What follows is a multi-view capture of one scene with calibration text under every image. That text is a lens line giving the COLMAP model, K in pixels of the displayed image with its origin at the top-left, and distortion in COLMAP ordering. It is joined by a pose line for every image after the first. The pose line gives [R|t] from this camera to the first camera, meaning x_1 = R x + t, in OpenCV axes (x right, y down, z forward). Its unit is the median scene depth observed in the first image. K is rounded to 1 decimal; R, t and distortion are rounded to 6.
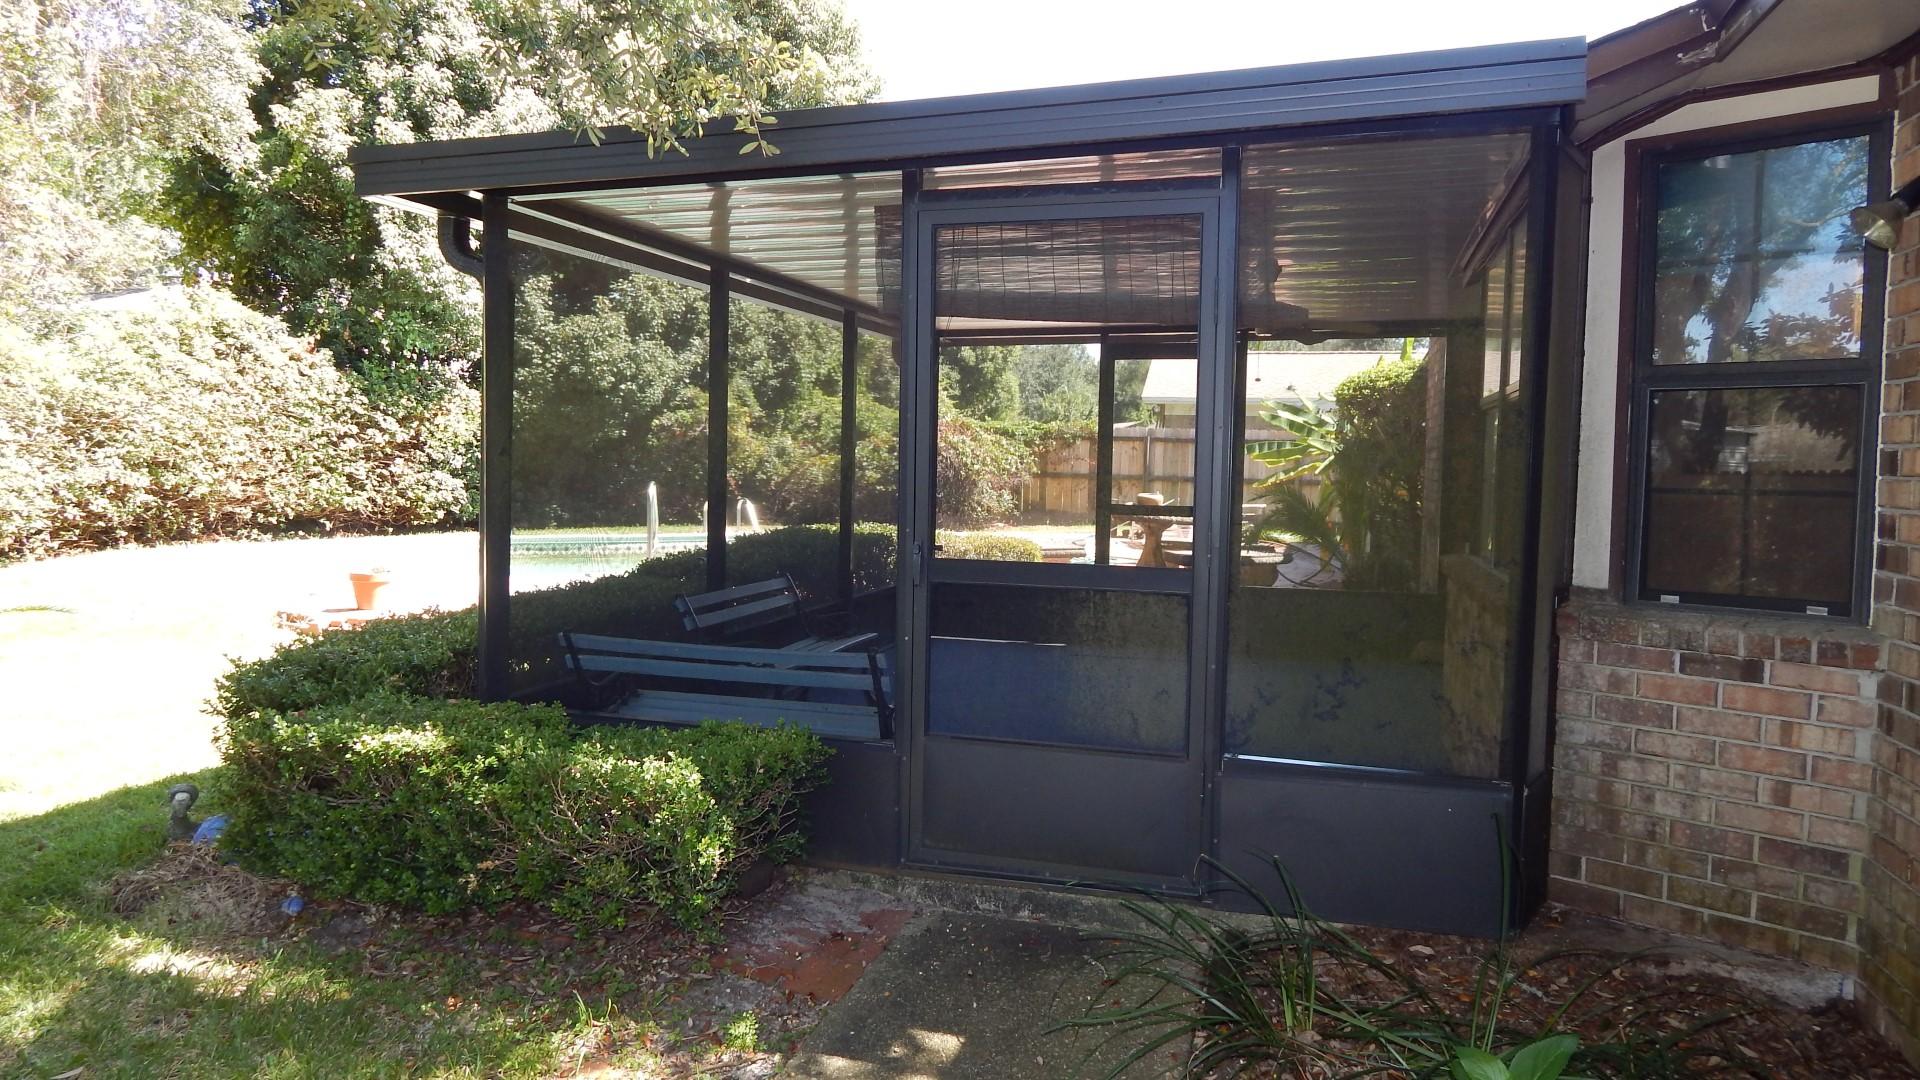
lens RADIAL K [[1272.1, 0, 949.8], [0, 1272.1, 539.8], [0, 0, 1]] dist [0.007745, -0.008532]
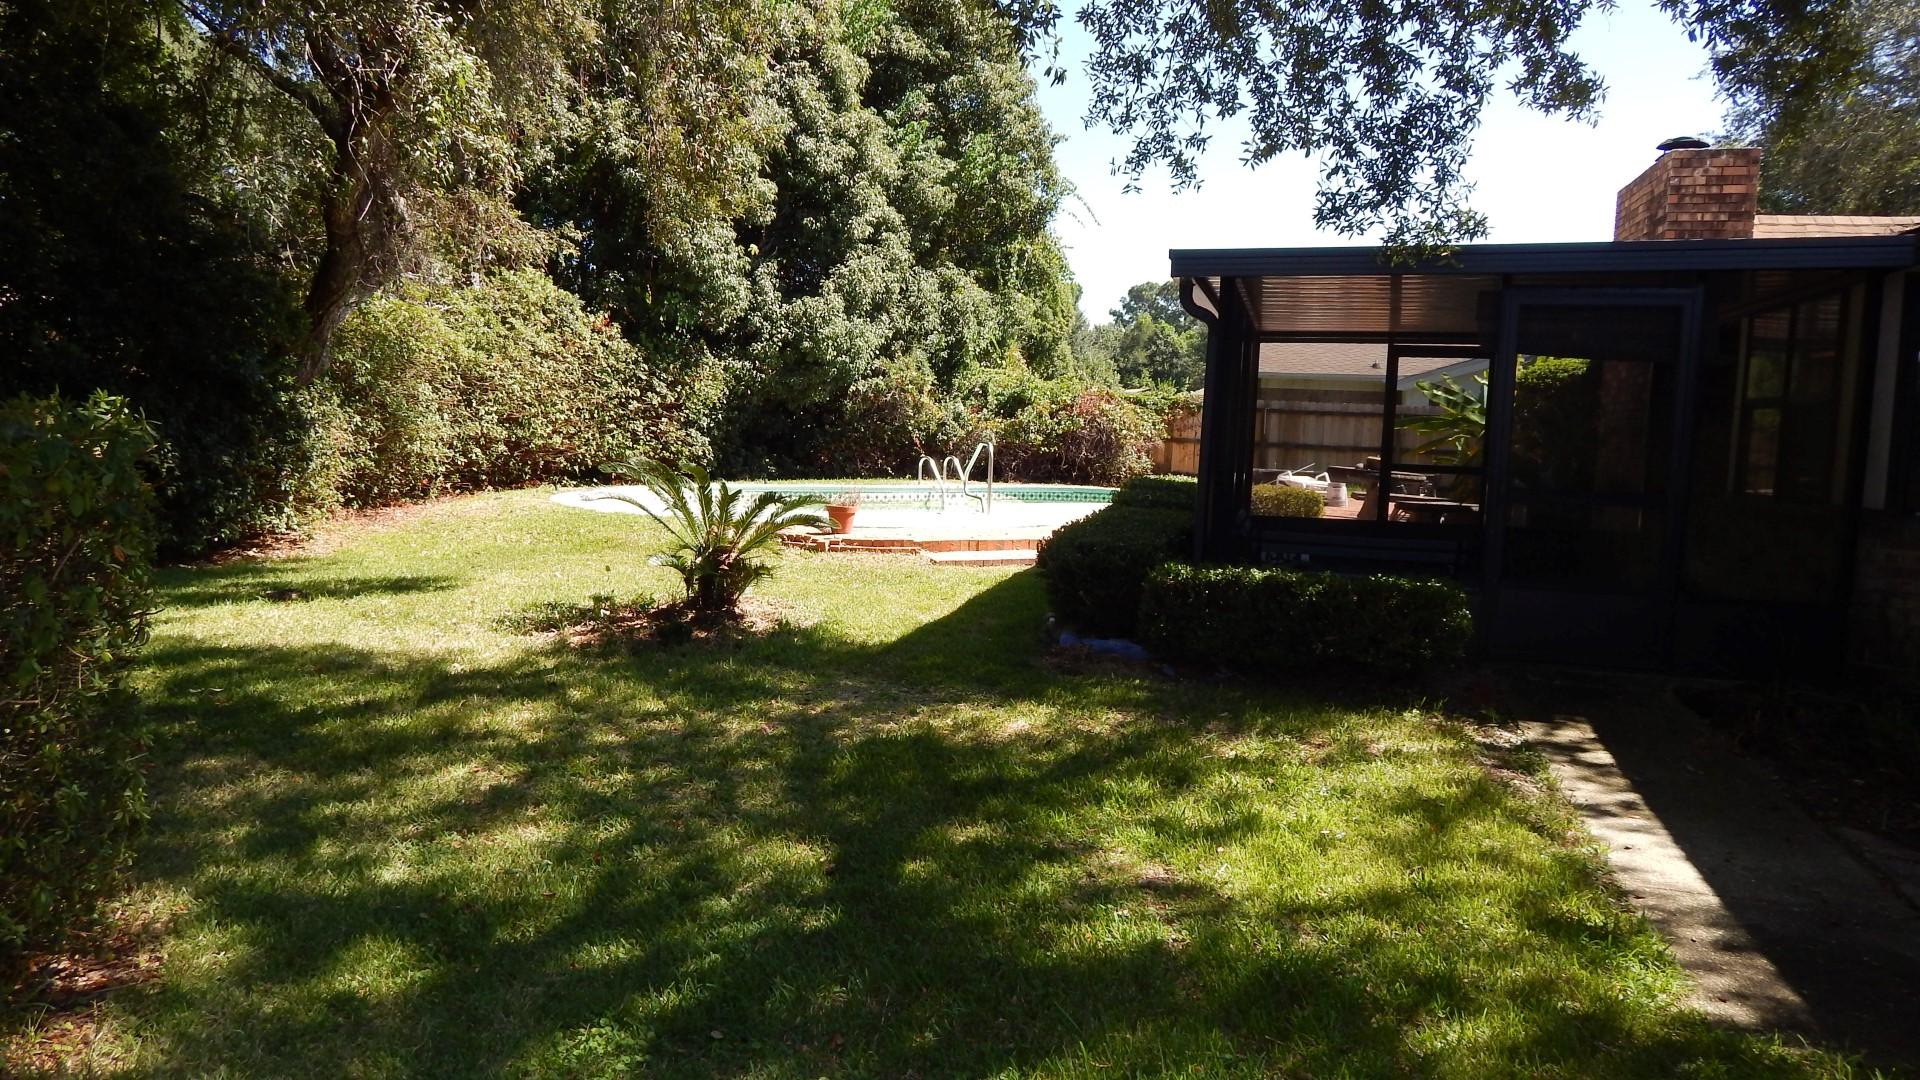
lens RADIAL K [[1272.1, 0, 960.4], [0, 1272.1, 554.1], [0, 0, 1]] dist [0.007745, -0.008532]
pose [[0.999575, 0.013417, 0.025866, -0.193865], [-0.014452, 0.999085, 0.040260, 0.010535], [-0.025302, -0.040617, 0.998854, -0.183381]]
